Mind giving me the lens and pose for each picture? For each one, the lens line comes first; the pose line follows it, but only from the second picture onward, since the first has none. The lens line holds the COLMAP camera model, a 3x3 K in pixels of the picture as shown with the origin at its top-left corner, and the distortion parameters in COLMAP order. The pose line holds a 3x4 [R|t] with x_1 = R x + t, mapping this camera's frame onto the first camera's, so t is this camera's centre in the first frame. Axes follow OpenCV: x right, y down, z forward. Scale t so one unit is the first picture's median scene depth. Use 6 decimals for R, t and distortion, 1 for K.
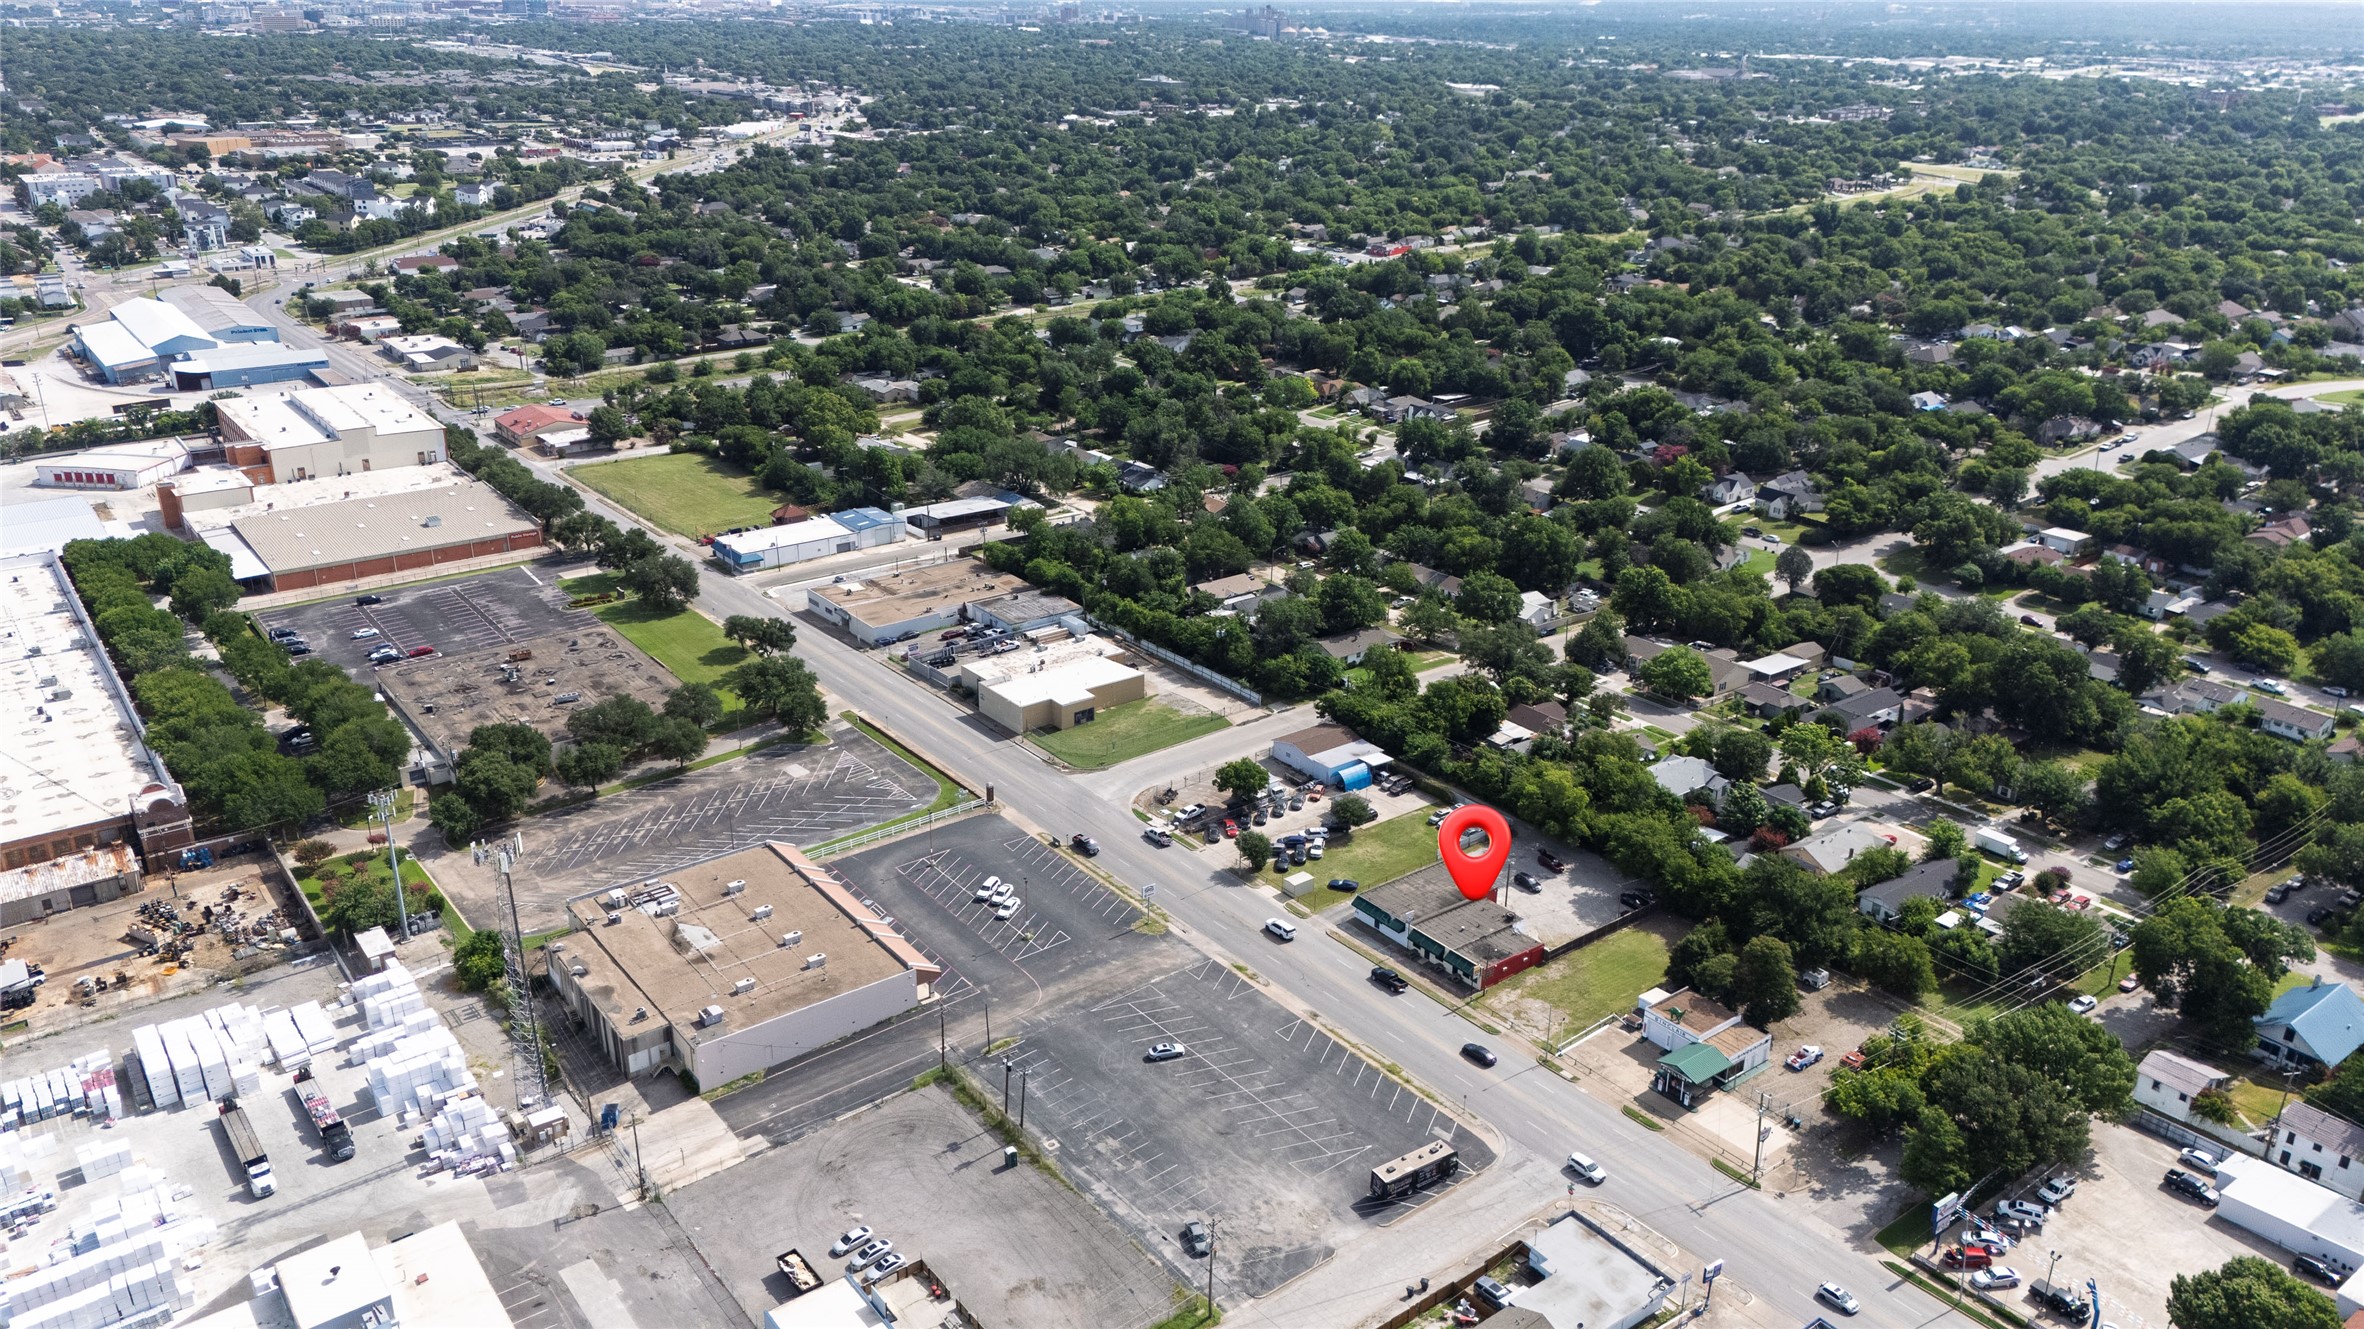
lens RADIAL K [[1741.0, 0, 1182.0], [0, 1741.0, 664.5], [0, 0, 1]] dist [0.075527, -0.080514]
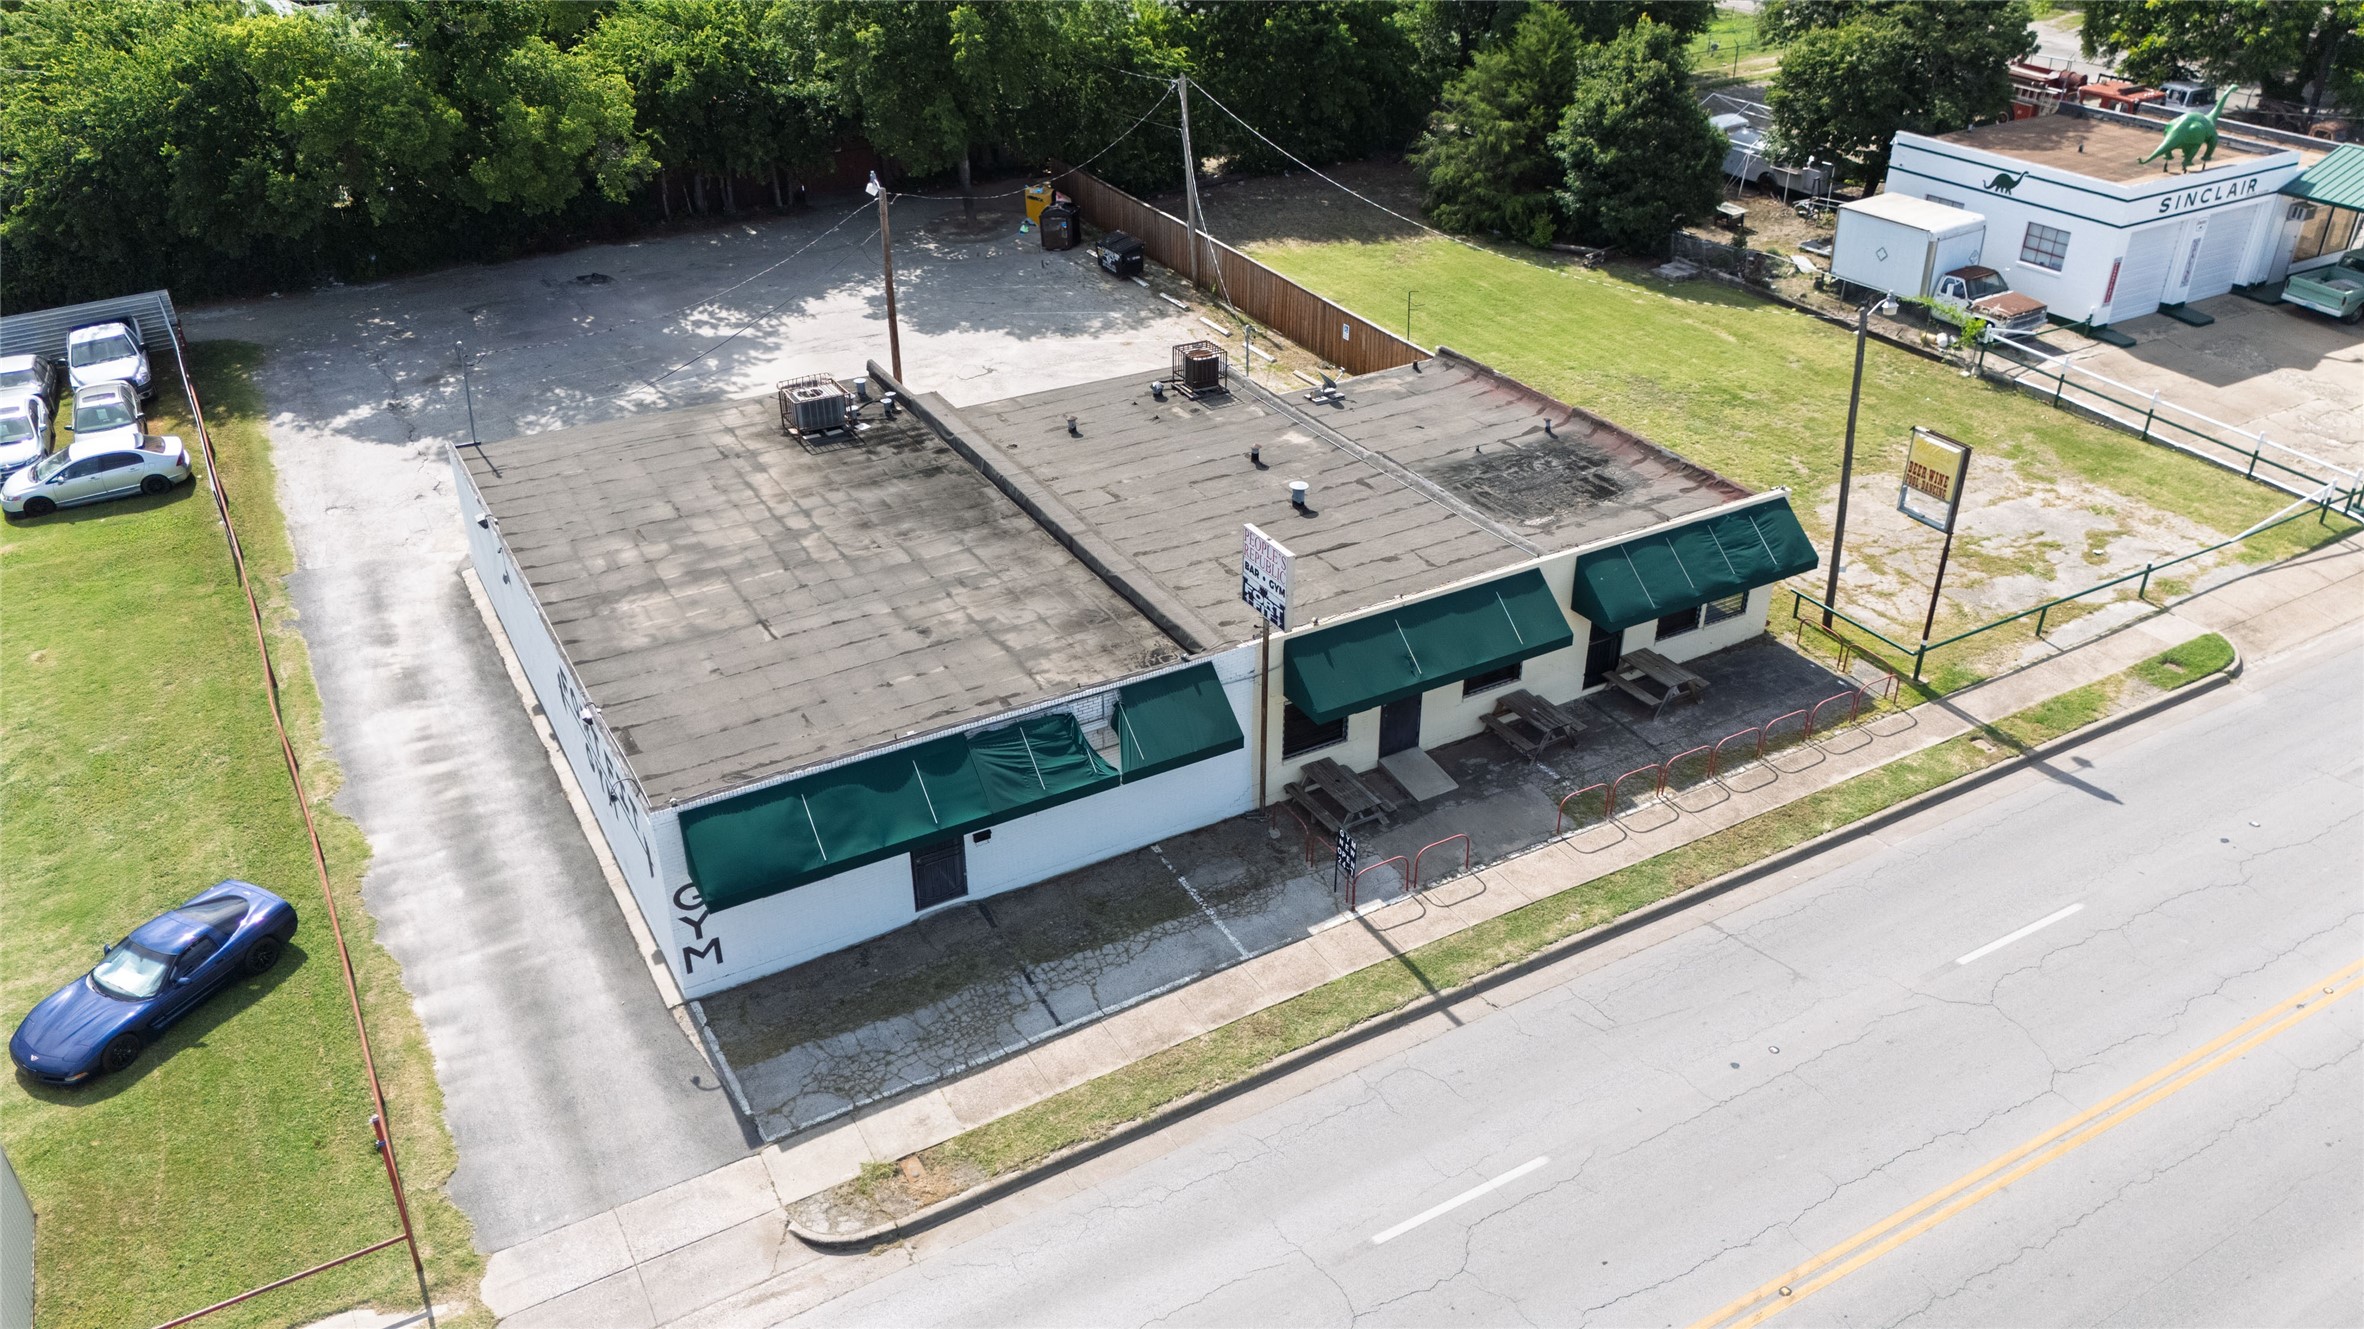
lens RADIAL K [[1741.0, 0, 1182.0], [0, 1741.0, 664.5], [0, 0, 1]] dist [0.075527, -0.080514]
pose [[0.137747, -0.502518, 0.853523, 0.012992], [0.370333, 0.825366, 0.426174, 0.073634], [-0.918629, 0.257383, 0.299790, 0.768033]]
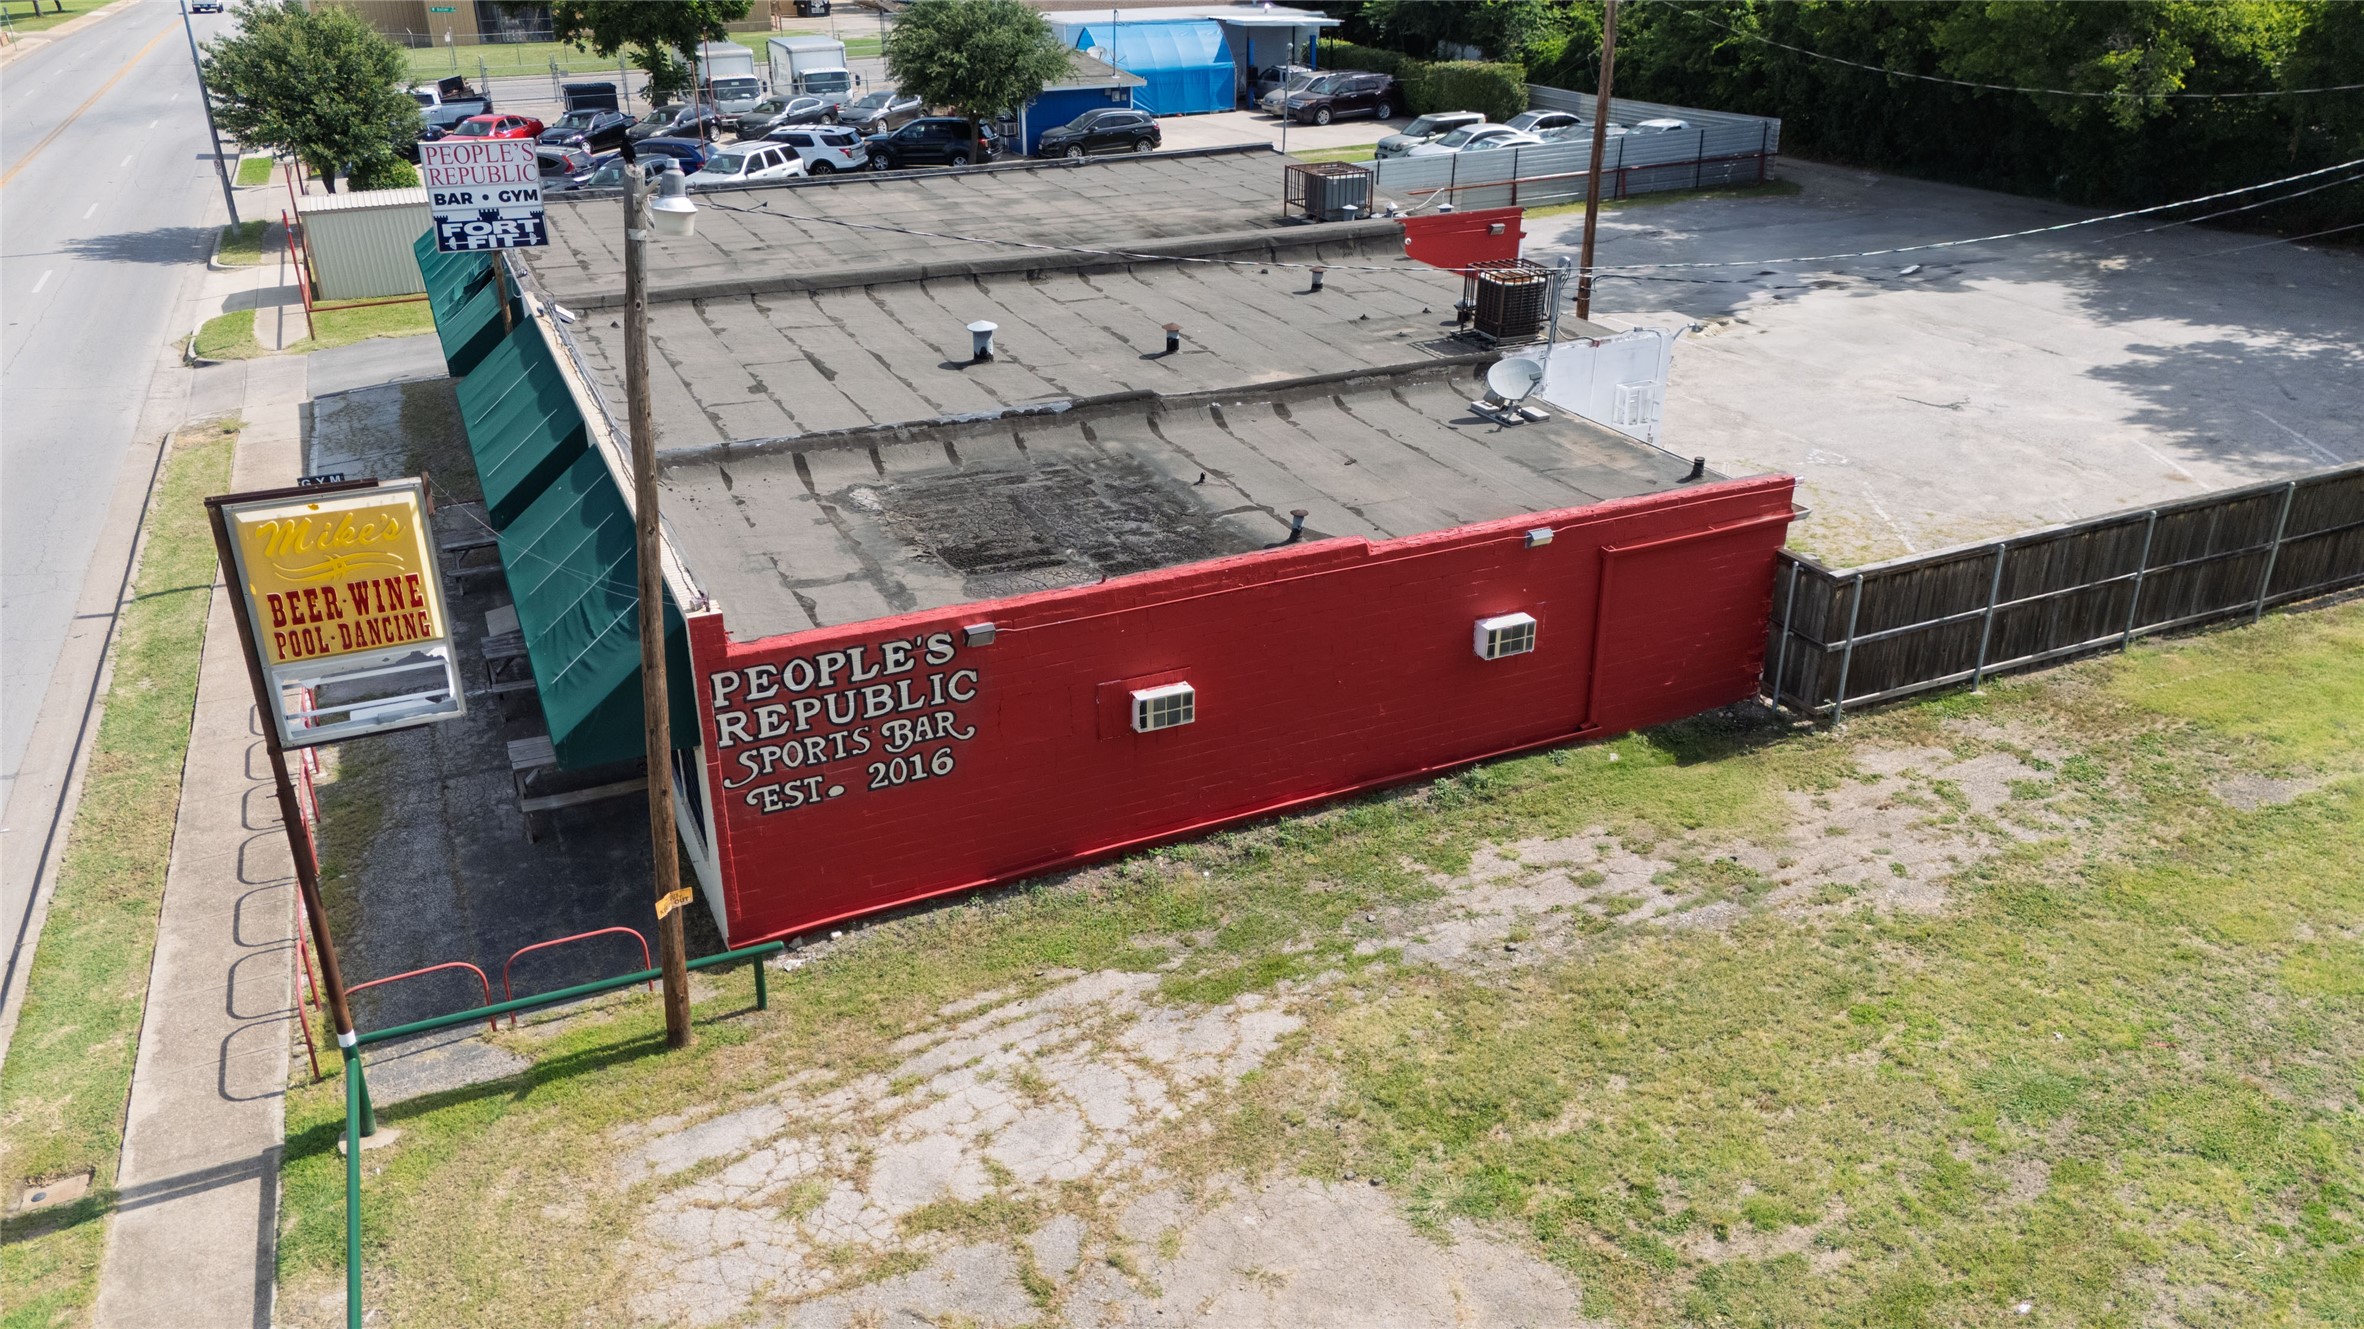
lens RADIAL K [[1741.0, 0, 1182.0], [0, 1741.0, 664.5], [0, 0, 1]] dist [0.075527, -0.080514]
pose [[0.973605, 0.082171, -0.212936, 0.154608], [-0.071816, 0.995848, 0.055932, 0.129719], [0.216648, -0.039163, 0.975464, 0.717794]]
